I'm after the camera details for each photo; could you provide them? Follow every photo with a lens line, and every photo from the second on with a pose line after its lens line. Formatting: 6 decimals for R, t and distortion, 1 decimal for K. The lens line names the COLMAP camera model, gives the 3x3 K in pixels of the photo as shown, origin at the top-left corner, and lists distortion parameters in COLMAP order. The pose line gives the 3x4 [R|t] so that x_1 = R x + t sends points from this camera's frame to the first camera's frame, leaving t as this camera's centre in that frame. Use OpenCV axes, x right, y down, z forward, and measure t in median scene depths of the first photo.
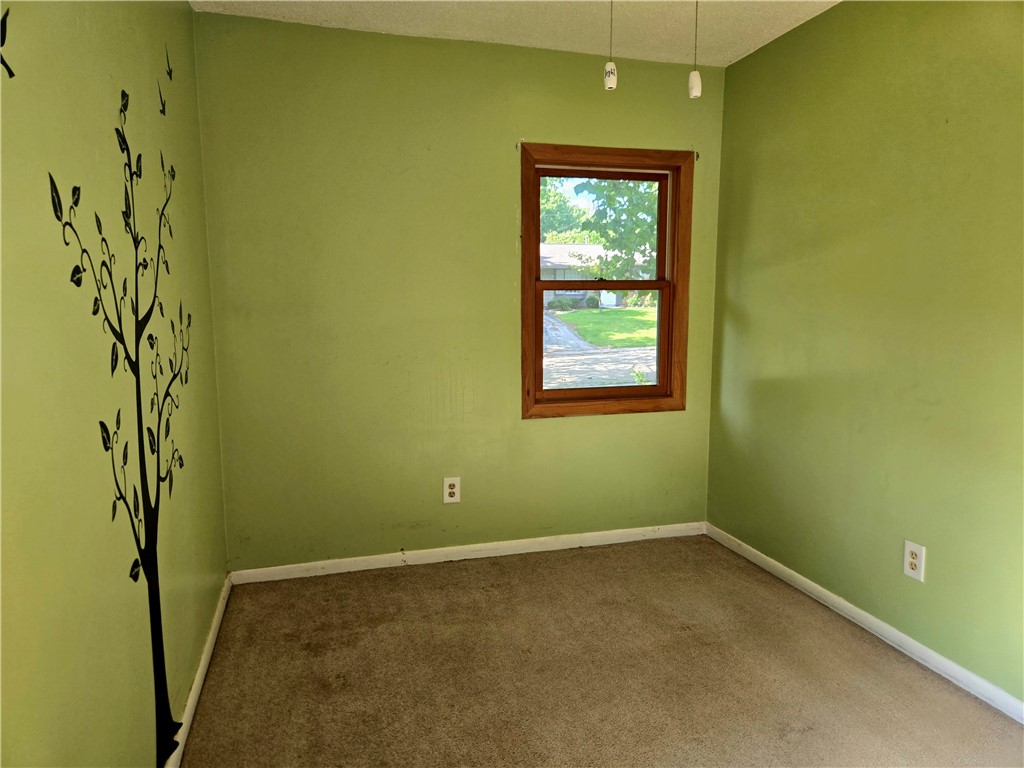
lens RADIAL K [[693.1, 0, 503.6], [0, 693.1, 379.2], [0, 0, 1]] dist [0.068999, -0.053146]
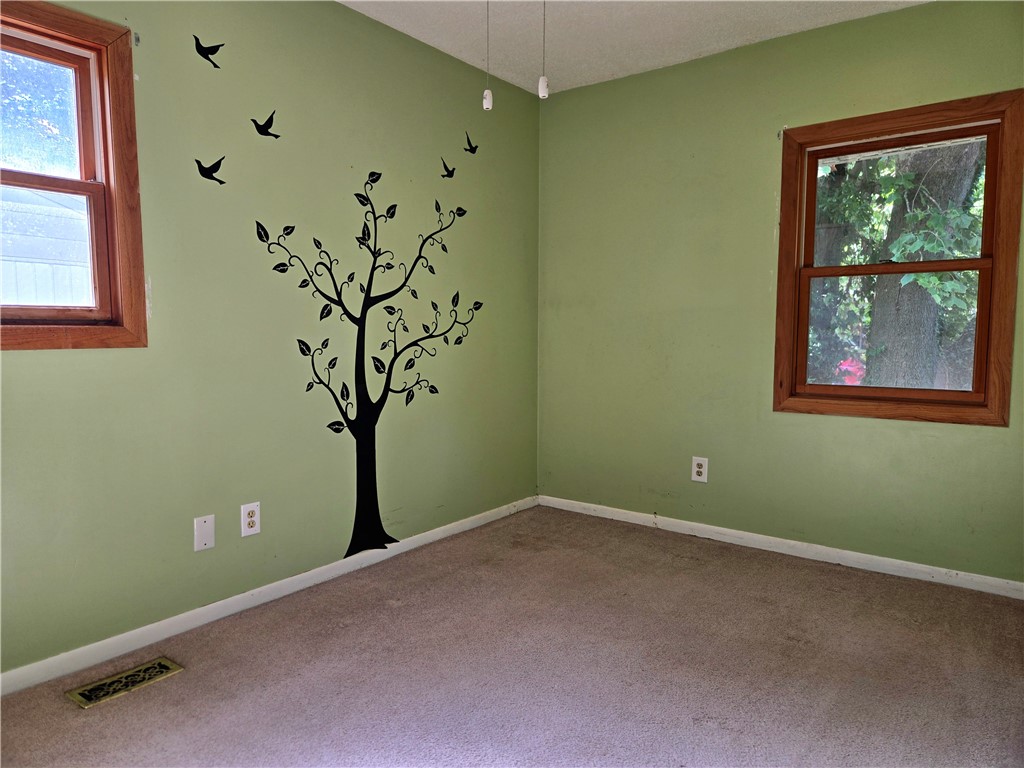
lens RADIAL K [[684.4, 0, 512.2], [0, 684.4, 374.3], [0, 0, 1]] dist [0.065160, -0.052096]
pose [[0.599178, 0.056559, -0.798615, 0.606545], [-0.095867, 0.995393, -0.001431, 0.045018], [0.794855, 0.077418, 0.601840, 0.129547]]
